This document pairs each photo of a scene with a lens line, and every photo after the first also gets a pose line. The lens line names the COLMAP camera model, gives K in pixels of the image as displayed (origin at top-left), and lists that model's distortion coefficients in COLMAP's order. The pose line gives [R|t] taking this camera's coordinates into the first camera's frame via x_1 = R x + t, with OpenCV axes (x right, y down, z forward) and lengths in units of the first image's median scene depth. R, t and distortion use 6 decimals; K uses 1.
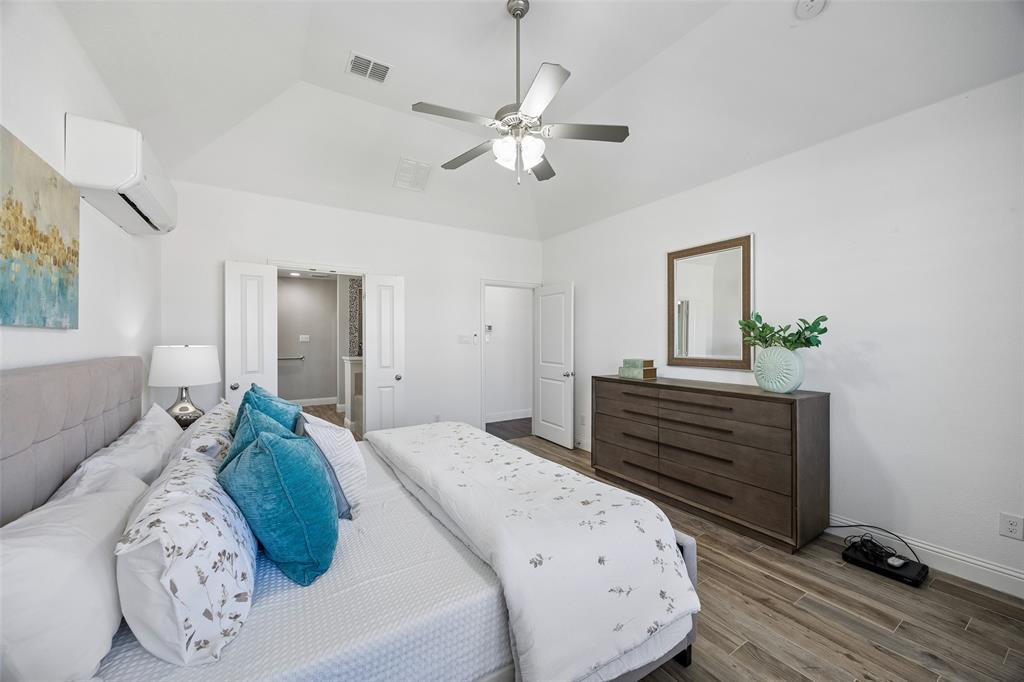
lens RADIAL K [[394.1, 0, 512.7], [0, 394.1, 341.8], [0, 0, 1]] dist [0.001473, 0.000113]
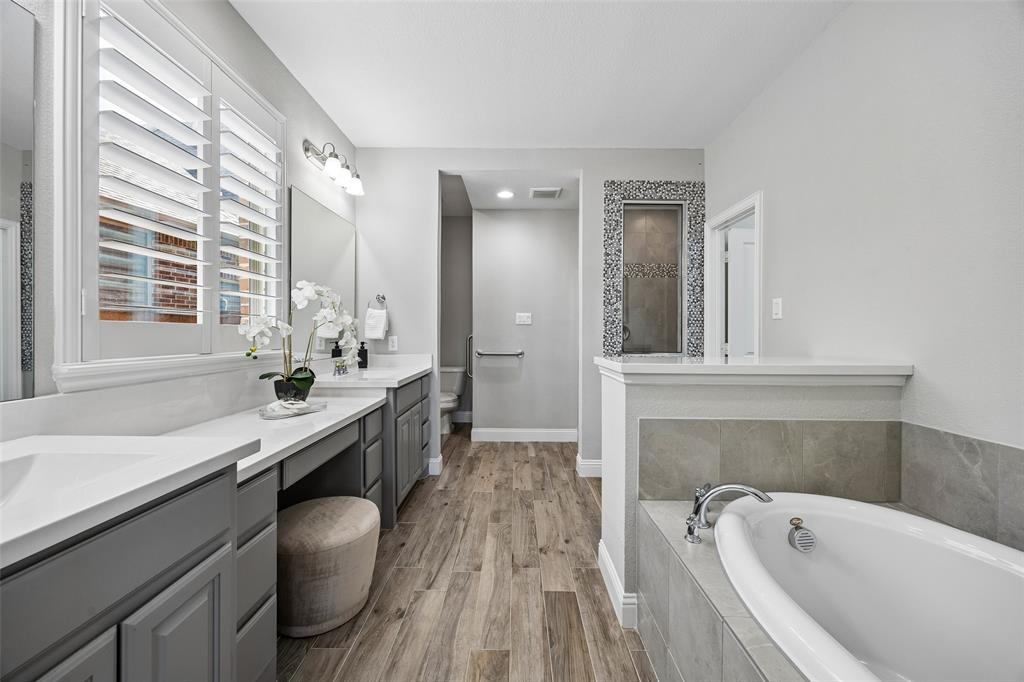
lens RADIAL K [[394.1, 0, 512.8], [0, 394.1, 336.3], [0, 0, 1]] dist [0.001473, 0.000113]
pose [[0.837170, 0.004391, -0.546926, -0.253849], [-0.002536, 0.999988, 0.004147, 0.015439], [0.546938, -0.002085, 0.837171, 0.562670]]
